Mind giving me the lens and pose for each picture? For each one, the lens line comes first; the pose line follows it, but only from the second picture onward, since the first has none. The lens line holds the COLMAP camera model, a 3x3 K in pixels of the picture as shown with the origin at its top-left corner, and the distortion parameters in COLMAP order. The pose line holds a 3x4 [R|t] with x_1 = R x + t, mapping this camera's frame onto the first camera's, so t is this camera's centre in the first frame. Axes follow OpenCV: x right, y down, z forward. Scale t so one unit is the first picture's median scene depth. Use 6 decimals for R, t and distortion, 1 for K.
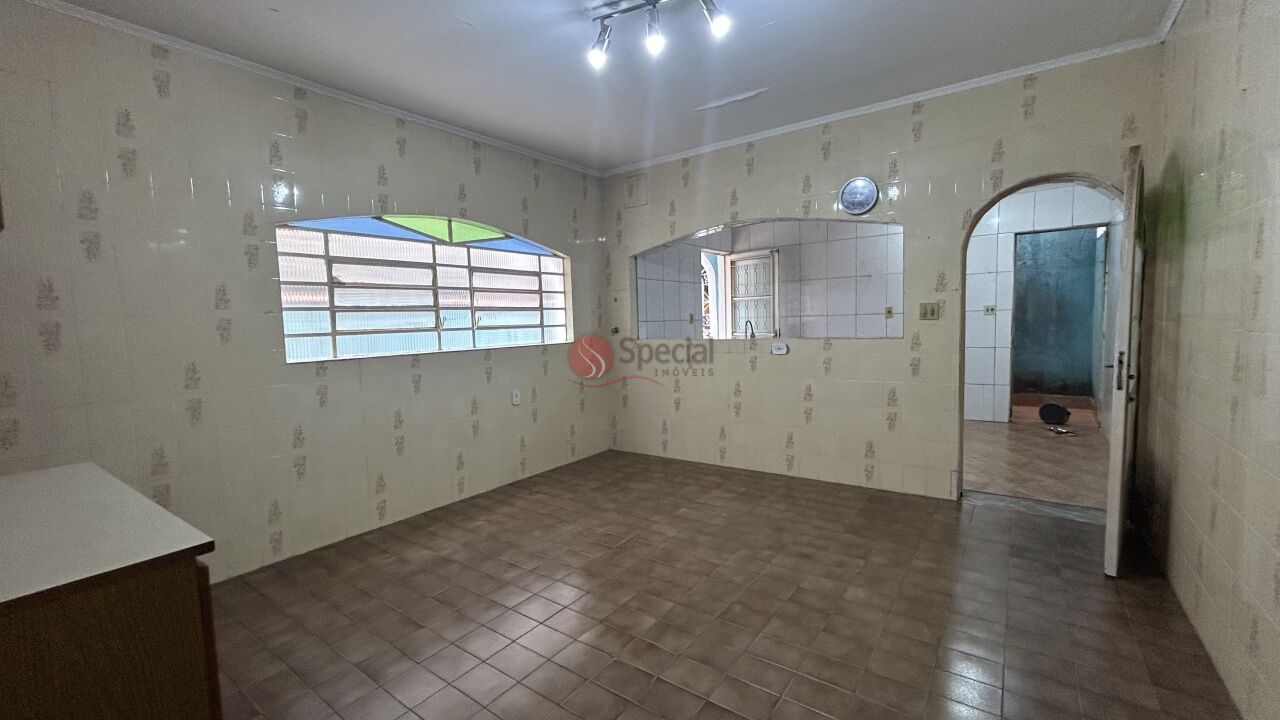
lens RADIAL K [[522.3, 0, 643.9], [0, 522.3, 364.2], [0, 0, 1]] dist [-0.004107, 0.003032]
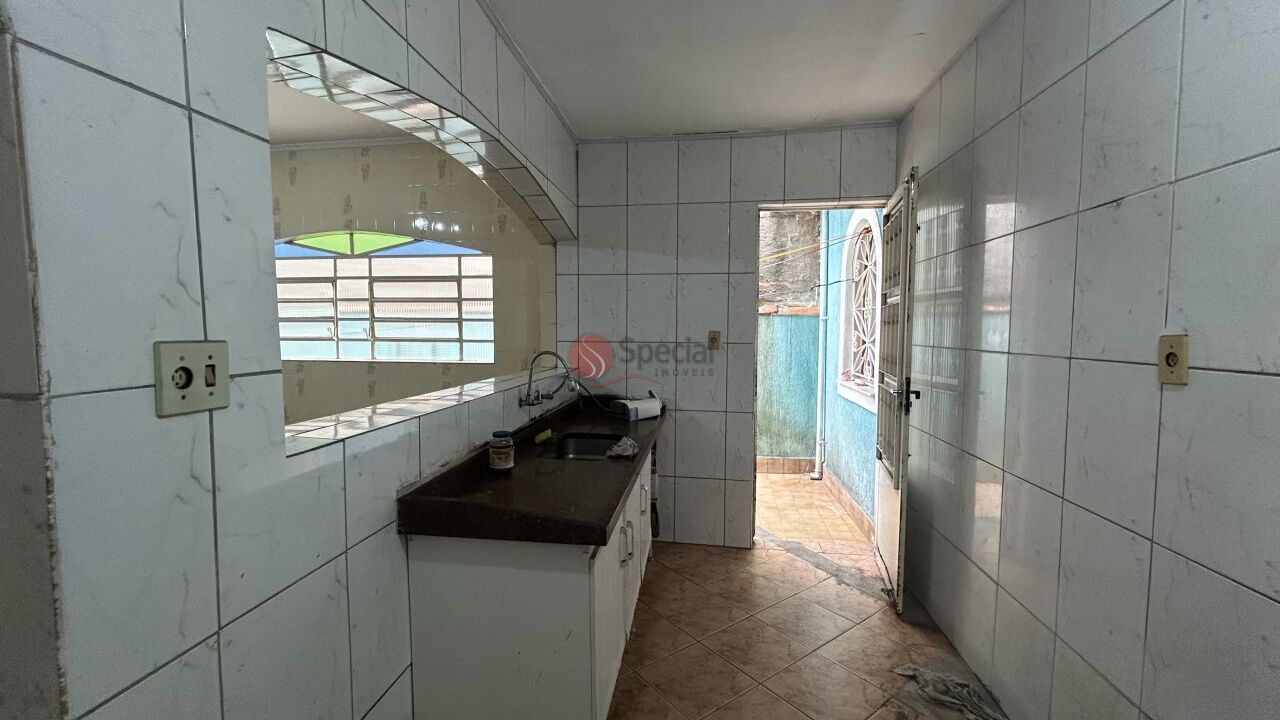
lens RADIAL K [[522.3, 0, 636.2], [0, 522.3, 361.1], [0, 0, 1]] dist [-0.004107, 0.003032]
pose [[0.459505, 0.085453, -0.884055, 0.801583], [-0.094494, 0.994415, 0.047005, -0.126376], [0.883134, 0.061939, 0.465014, 1.022647]]
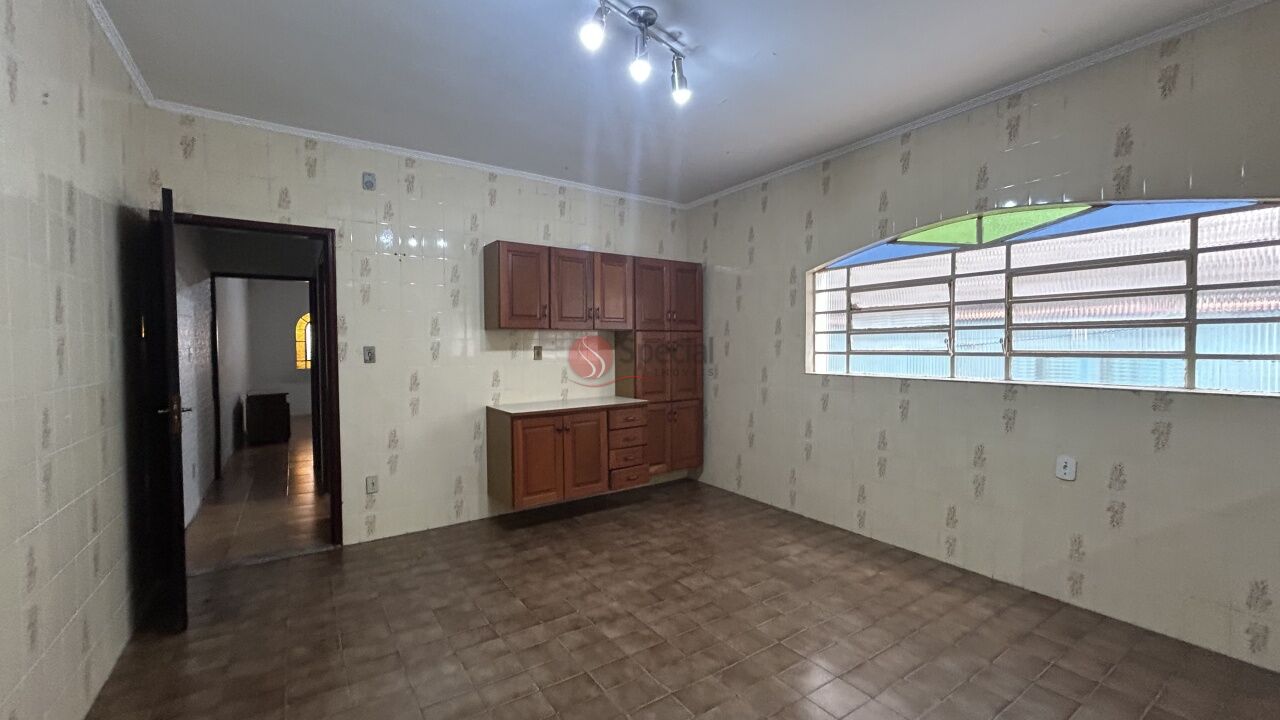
lens RADIAL K [[522.3, 0, 634.3], [0, 522.3, 361.5], [0, 0, 1]] dist [-0.004107, 0.003032]
pose [[-0.356353, 0.062230, -0.932277, 0.559830], [-0.061295, 0.994073, 0.089784, -0.095302], [0.932339, 0.089139, -0.350427, 0.799892]]
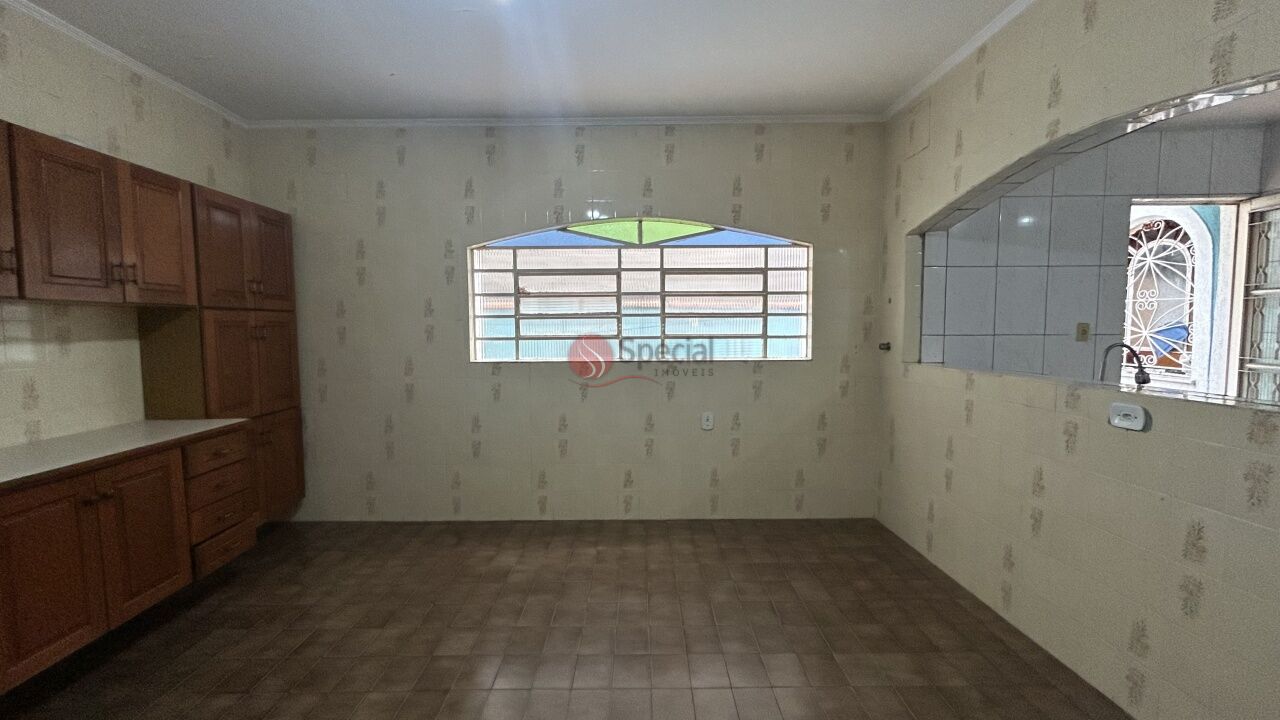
lens RADIAL K [[522.3, 0, 640.3], [0, 522.3, 362.3], [0, 0, 1]] dist [-0.004107, 0.003032]
pose [[0.586788, 0.083357, -0.805439, 0.393911], [-0.079711, 0.995802, 0.044986, -0.065559], [0.805808, 0.037805, 0.590969, 0.455871]]
